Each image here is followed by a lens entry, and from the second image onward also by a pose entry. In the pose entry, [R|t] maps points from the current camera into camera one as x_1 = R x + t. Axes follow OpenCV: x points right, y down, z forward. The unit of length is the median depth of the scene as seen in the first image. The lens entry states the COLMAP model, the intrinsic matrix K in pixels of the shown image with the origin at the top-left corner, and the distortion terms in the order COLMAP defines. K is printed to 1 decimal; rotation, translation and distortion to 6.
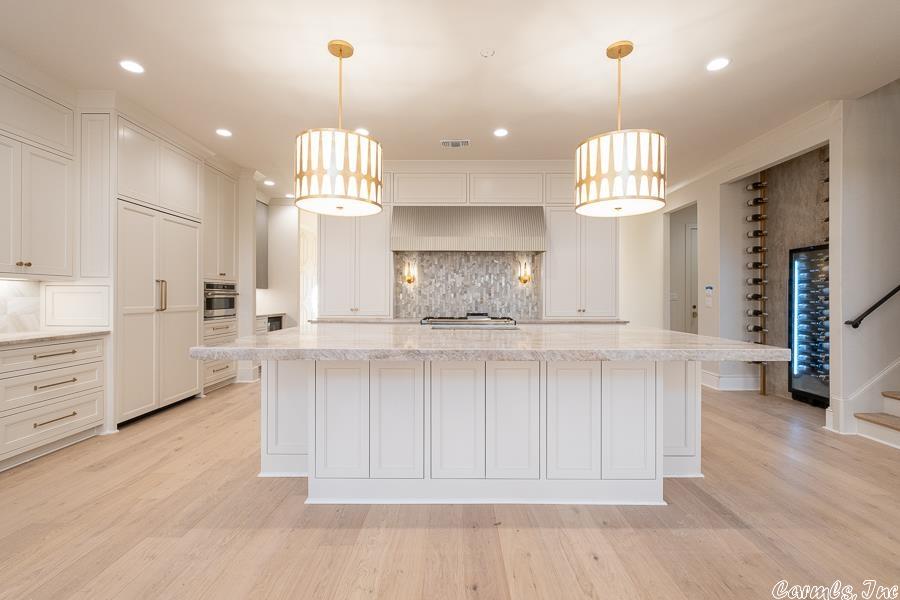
lens RADIAL K [[394.5, 0, 453.4], [0, 394.5, 297.4], [0, 0, 1]] dist [-0.004459, -0.001043]
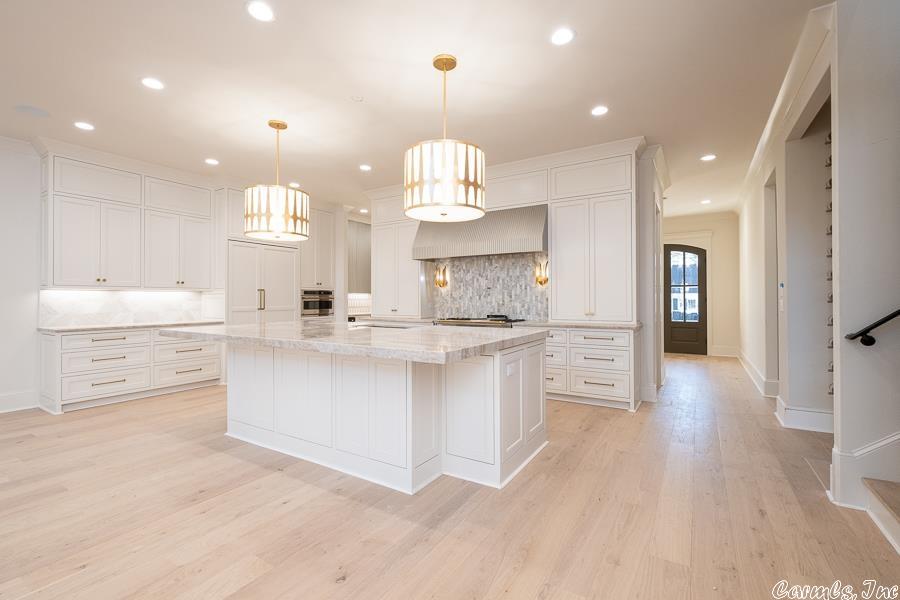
lens RADIAL K [[397.3, 0, 450.1], [0, 397.3, 296.3], [0, 0, 1]] dist [-0.000237, -0.000075]
pose [[0.850378, -0.009035, -0.526095, 0.503518], [0.004764, 0.999944, -0.009473, 0.000646], [0.526151, 0.005550, 0.850373, 0.058399]]
